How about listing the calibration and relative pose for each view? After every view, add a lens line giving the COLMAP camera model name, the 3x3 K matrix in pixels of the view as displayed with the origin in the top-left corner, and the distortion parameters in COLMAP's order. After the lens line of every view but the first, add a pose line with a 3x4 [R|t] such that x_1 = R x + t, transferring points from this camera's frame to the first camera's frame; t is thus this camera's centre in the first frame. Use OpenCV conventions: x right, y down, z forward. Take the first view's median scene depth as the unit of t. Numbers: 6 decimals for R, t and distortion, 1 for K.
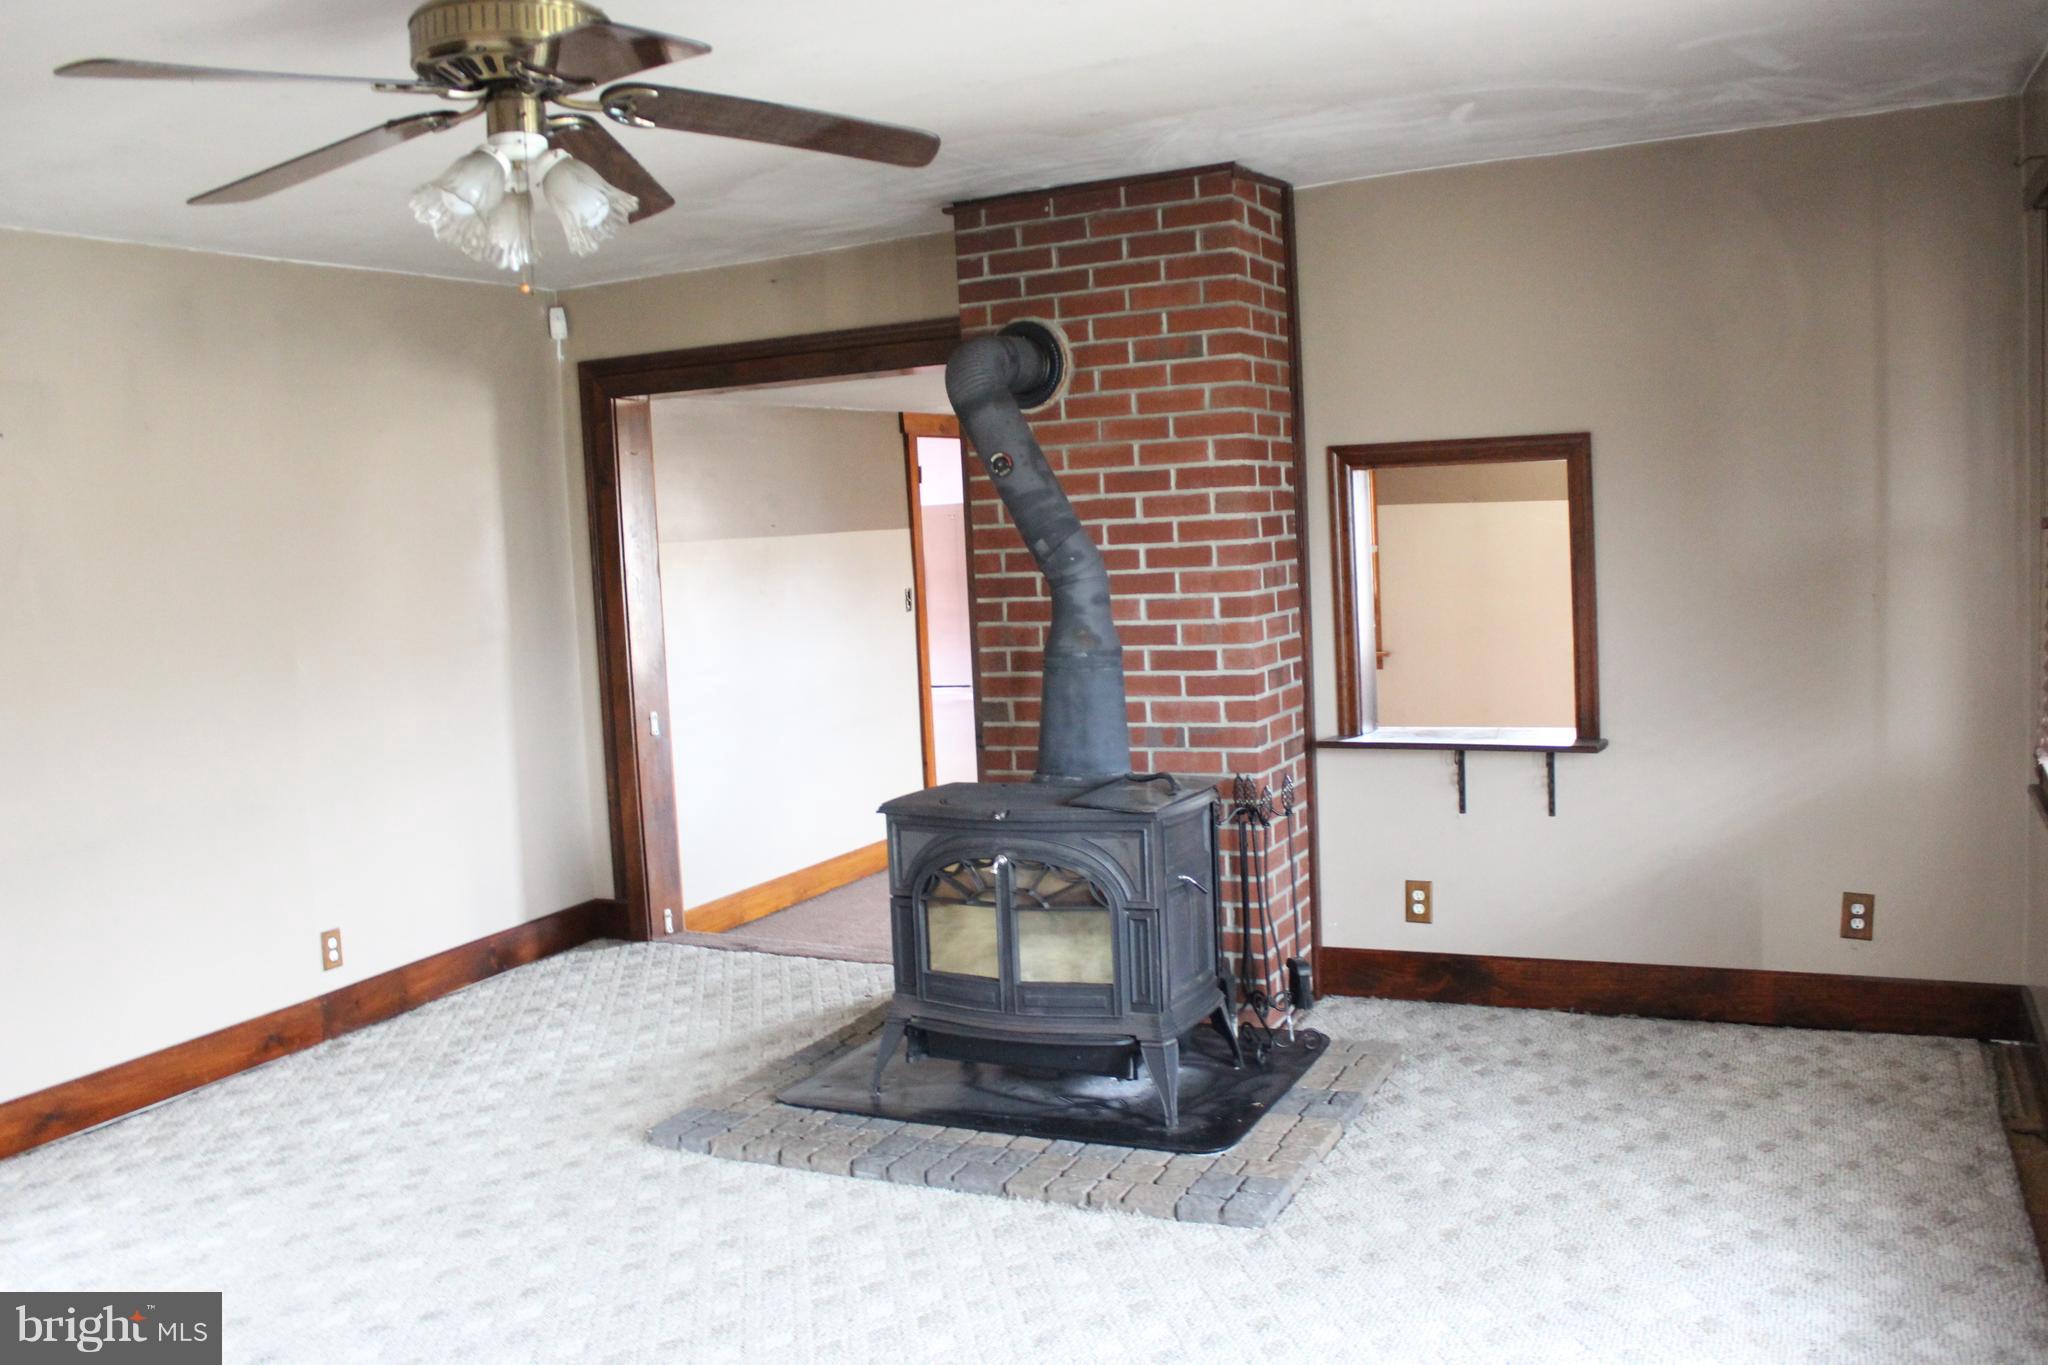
lens RADIAL K [[1734.4, 0, 1056.2], [0, 1734.4, 690.9], [0, 0, 1]] dist [-0.166226, 0.155538]
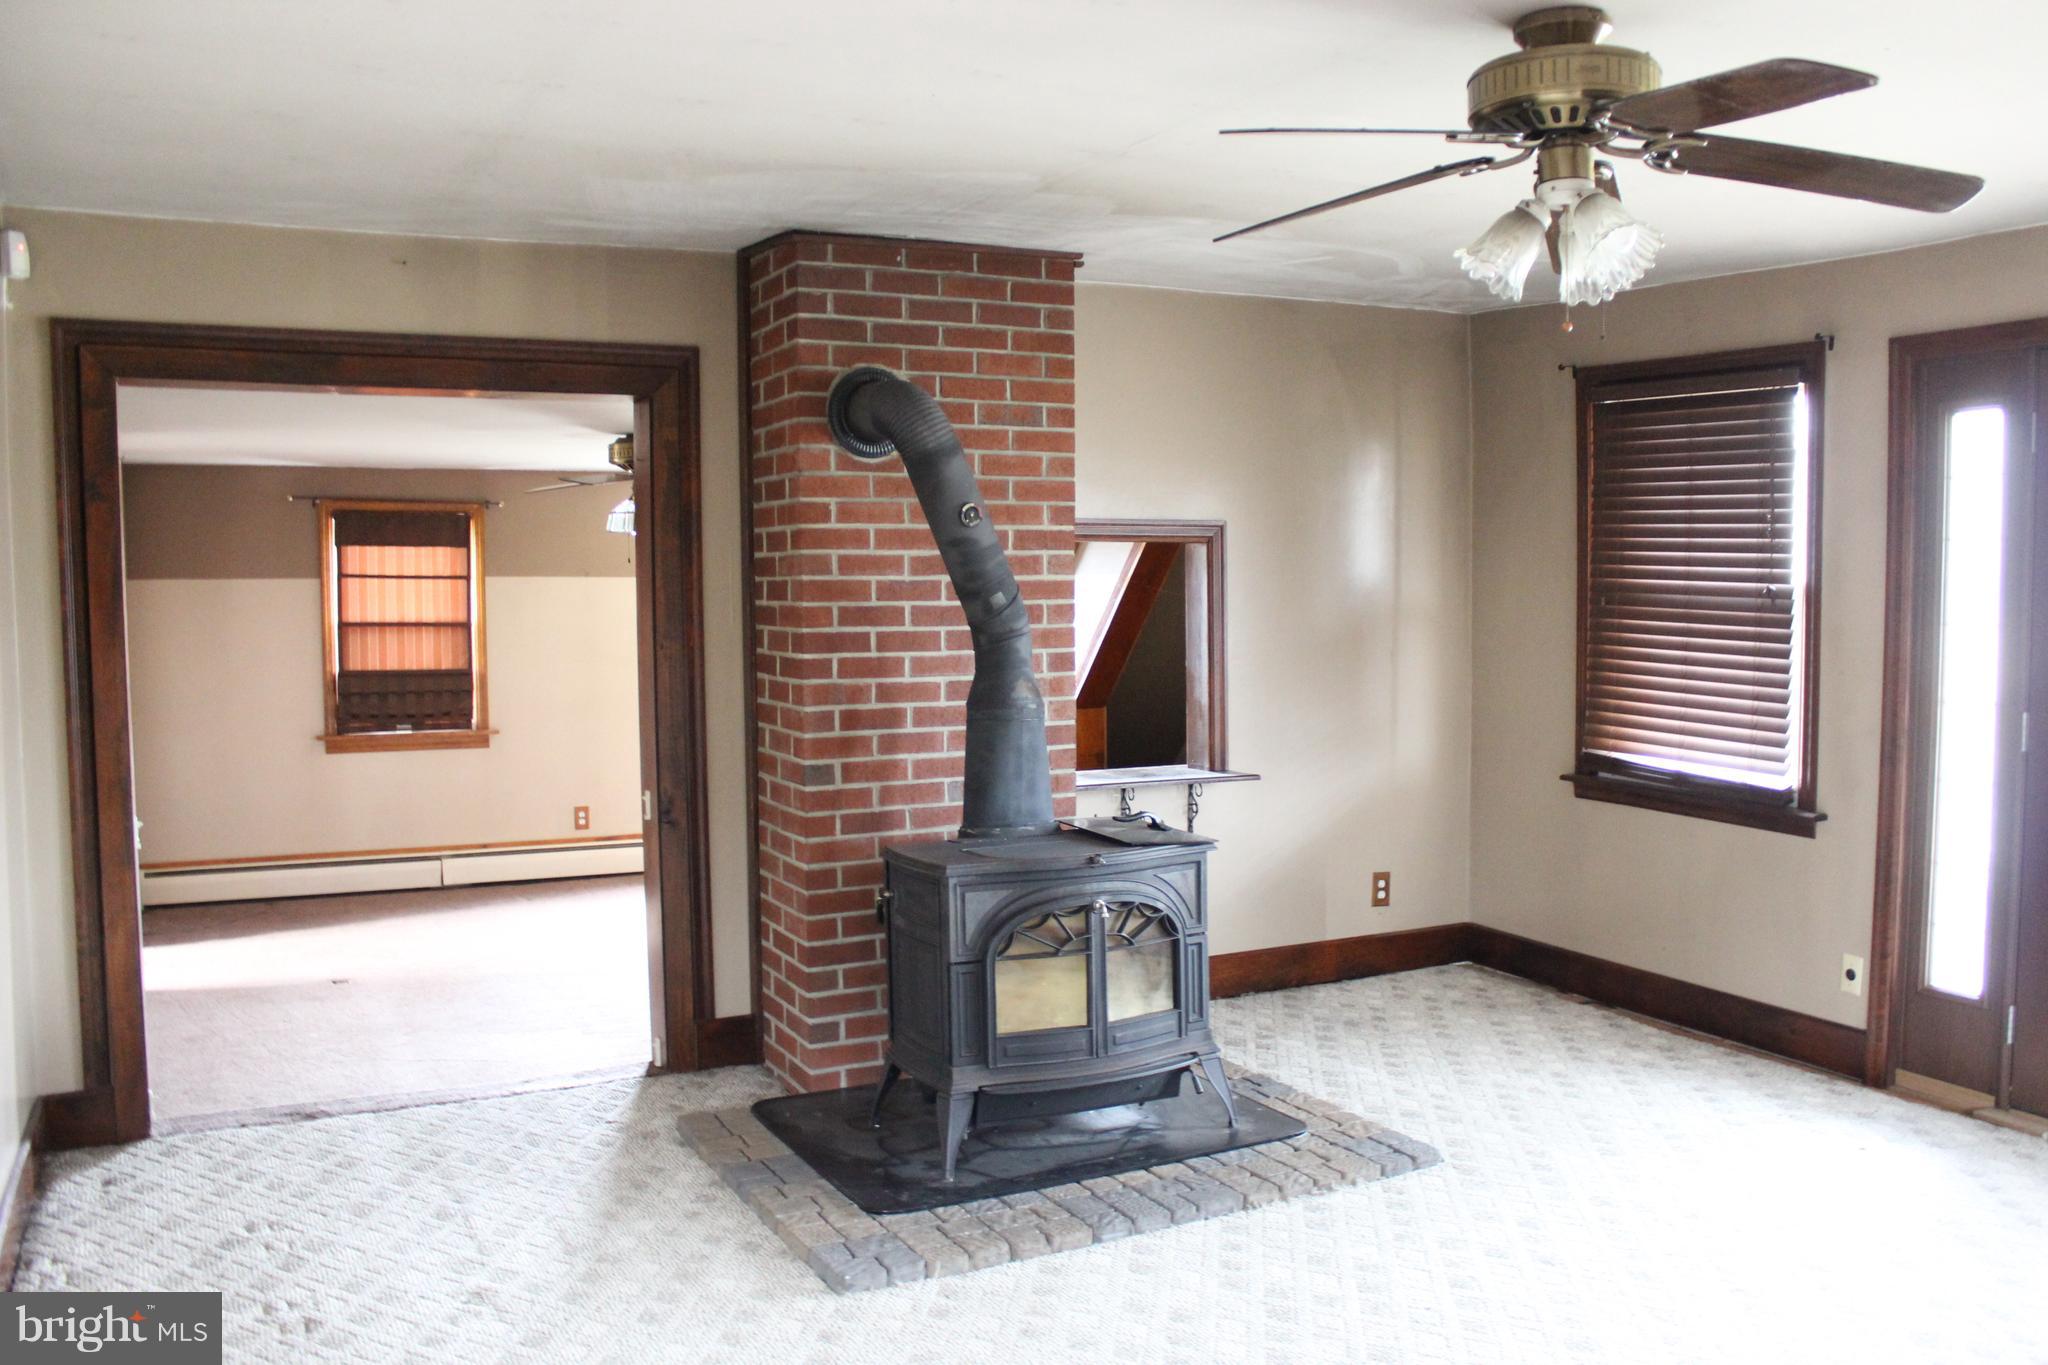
lens RADIAL K [[1734.4, 0, 1056.2], [0, 1734.4, 690.9], [0, 0, 1]] dist [-0.166226, 0.155538]
pose [[0.590702, -0.008143, 0.806849, -0.809781], [0.053161, 0.998169, -0.028846, 0.000492], [-0.805137, 0.059933, 0.590053, 0.388139]]
